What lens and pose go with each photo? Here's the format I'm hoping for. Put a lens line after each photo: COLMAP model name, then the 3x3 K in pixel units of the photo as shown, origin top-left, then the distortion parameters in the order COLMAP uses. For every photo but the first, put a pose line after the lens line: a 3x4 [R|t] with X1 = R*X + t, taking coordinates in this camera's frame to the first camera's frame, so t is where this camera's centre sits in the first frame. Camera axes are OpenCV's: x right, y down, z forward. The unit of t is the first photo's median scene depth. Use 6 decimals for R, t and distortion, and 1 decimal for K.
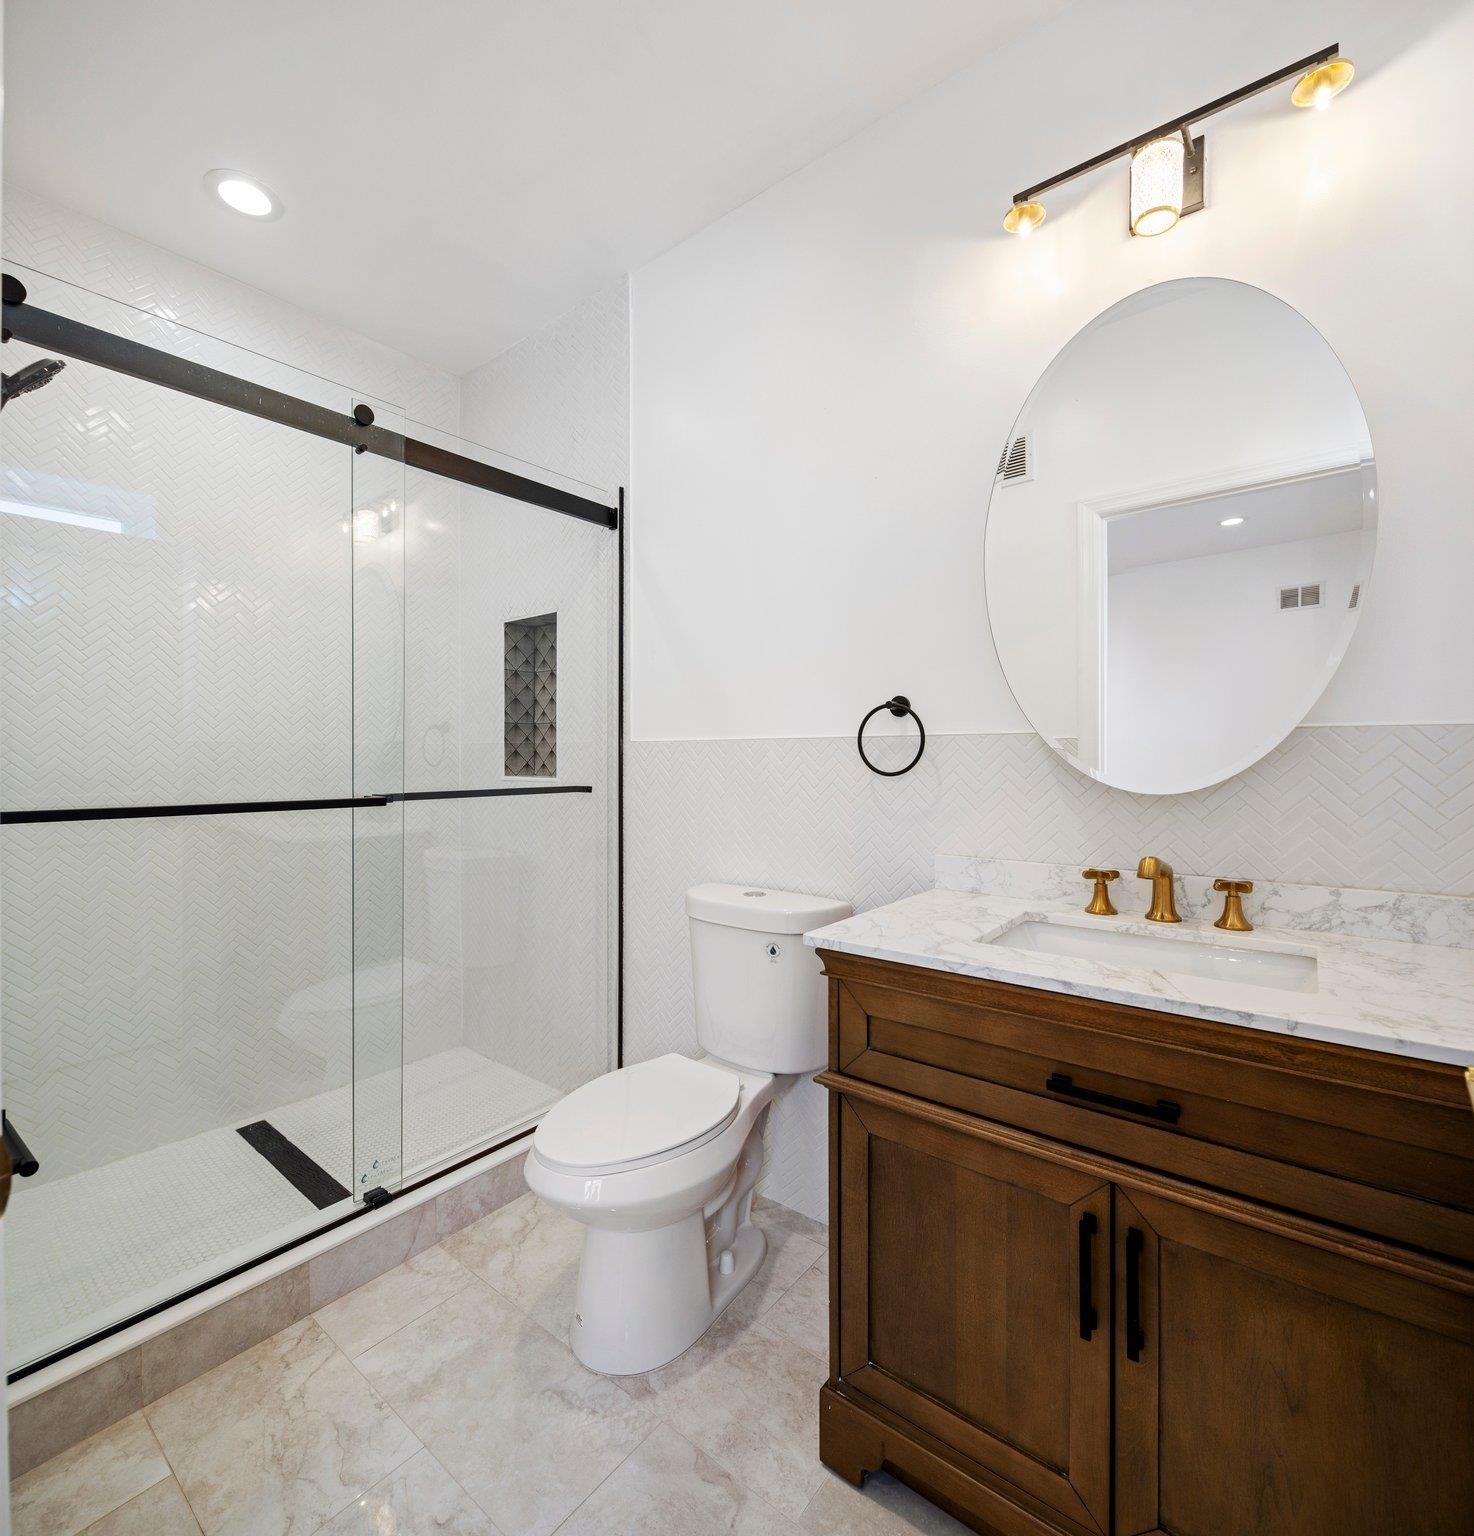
lens RADIAL K [[761.2, 0, 724.8], [0, 761.2, 767.3], [0, 0, 1]] dist [-0.007163, 0.001071]
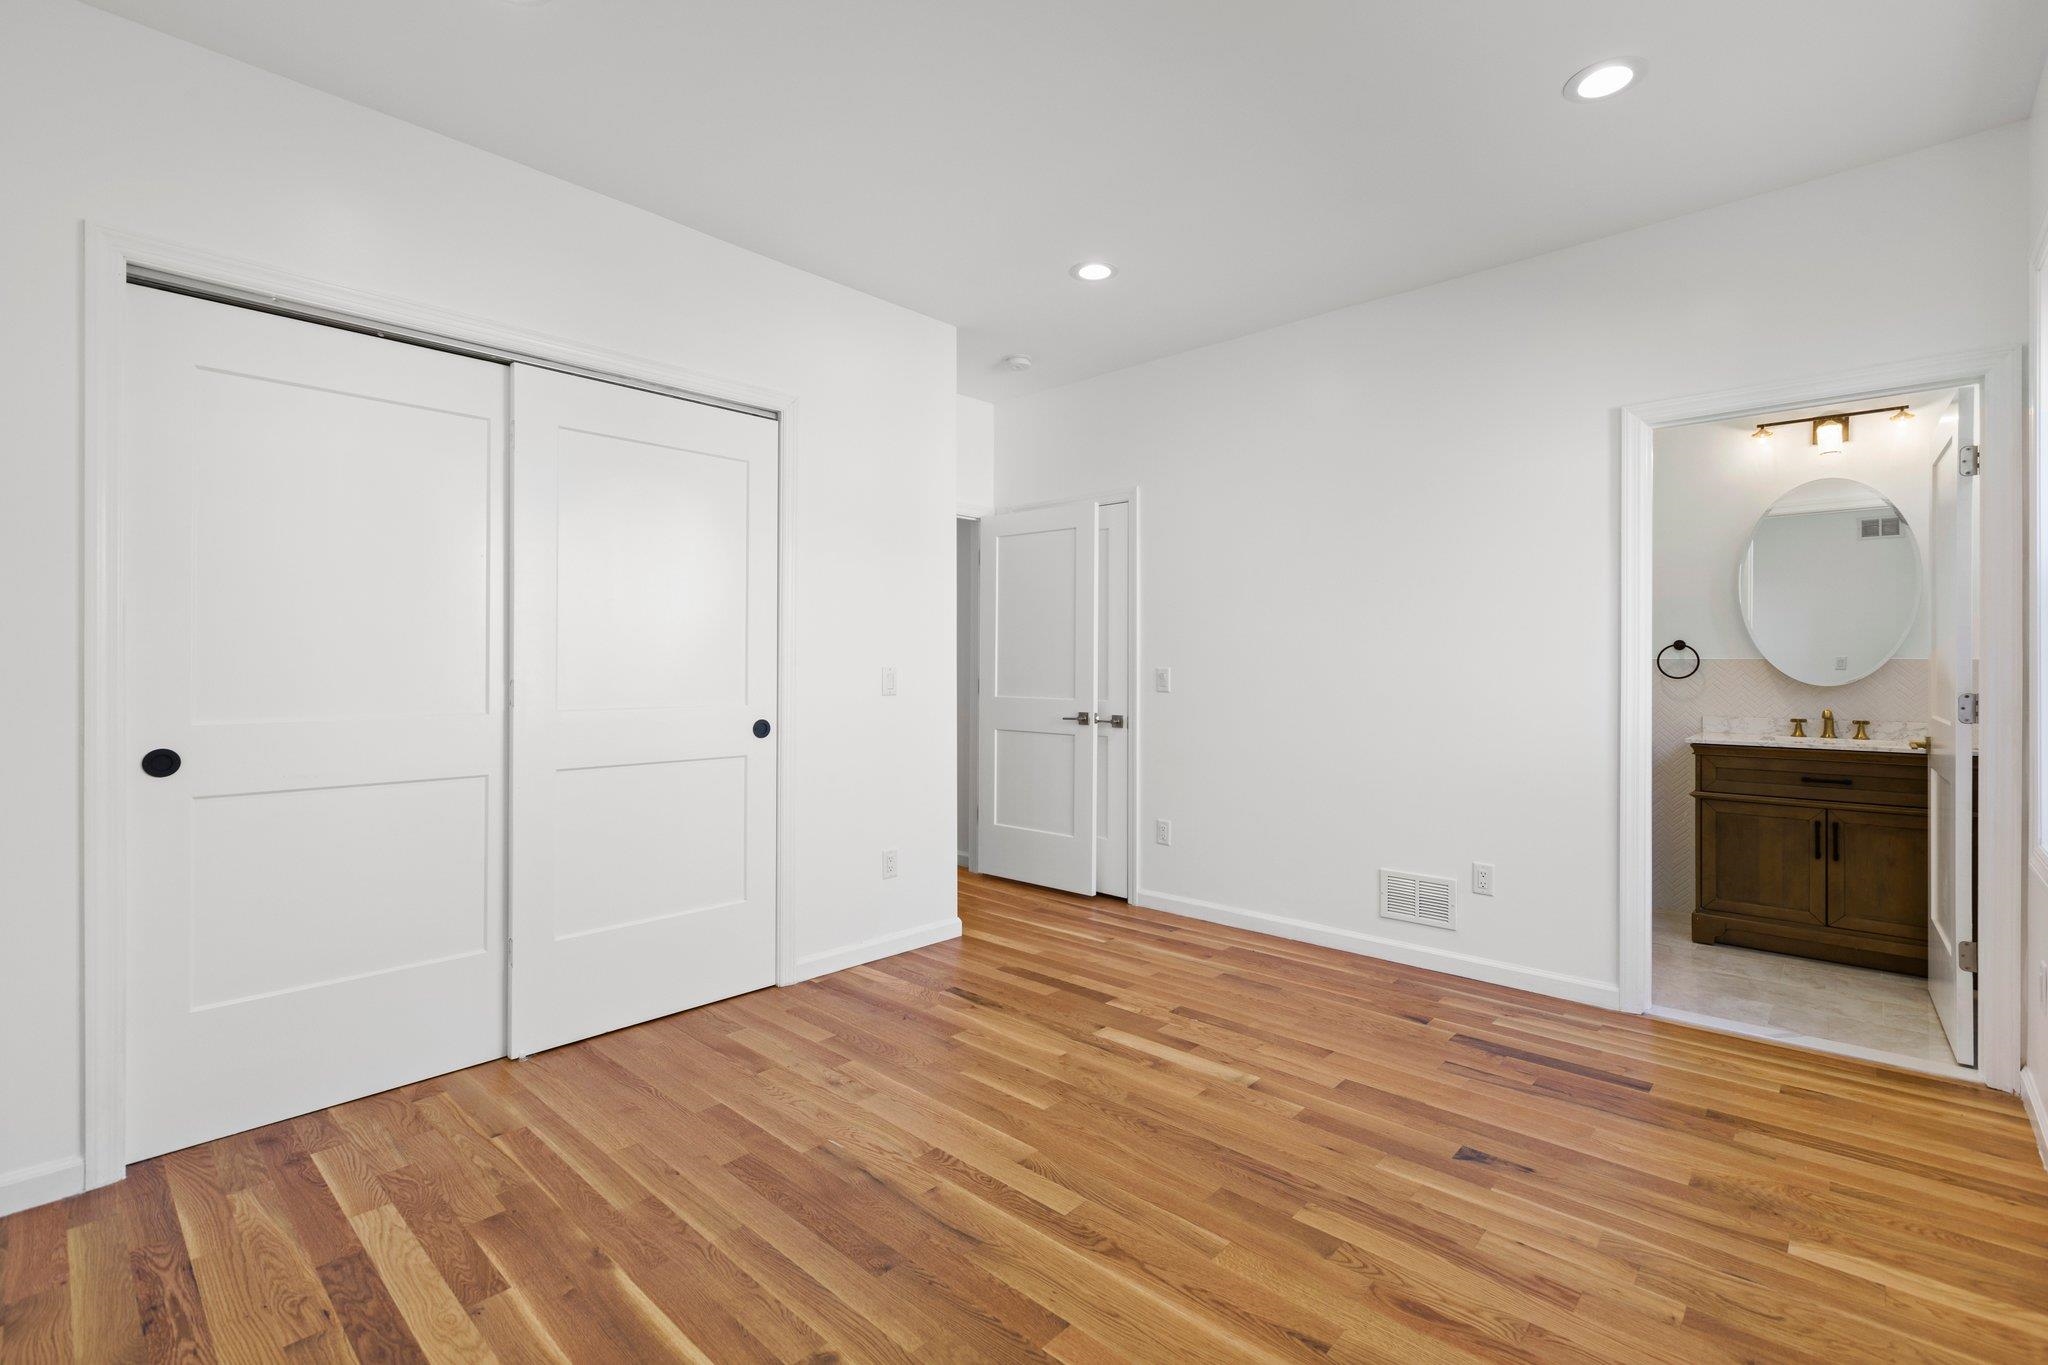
lens RADIAL K [[937.2, 0, 1032.3], [0, 937.2, 681.7], [0, 0, 1]] dist [0.007515, -0.000146]
pose [[0.997036, -0.001404, -0.076922, -1.662648], [0.001748, 0.999989, 0.004401, 0.004432], [0.076915, -0.004523, 0.997027, -2.113541]]
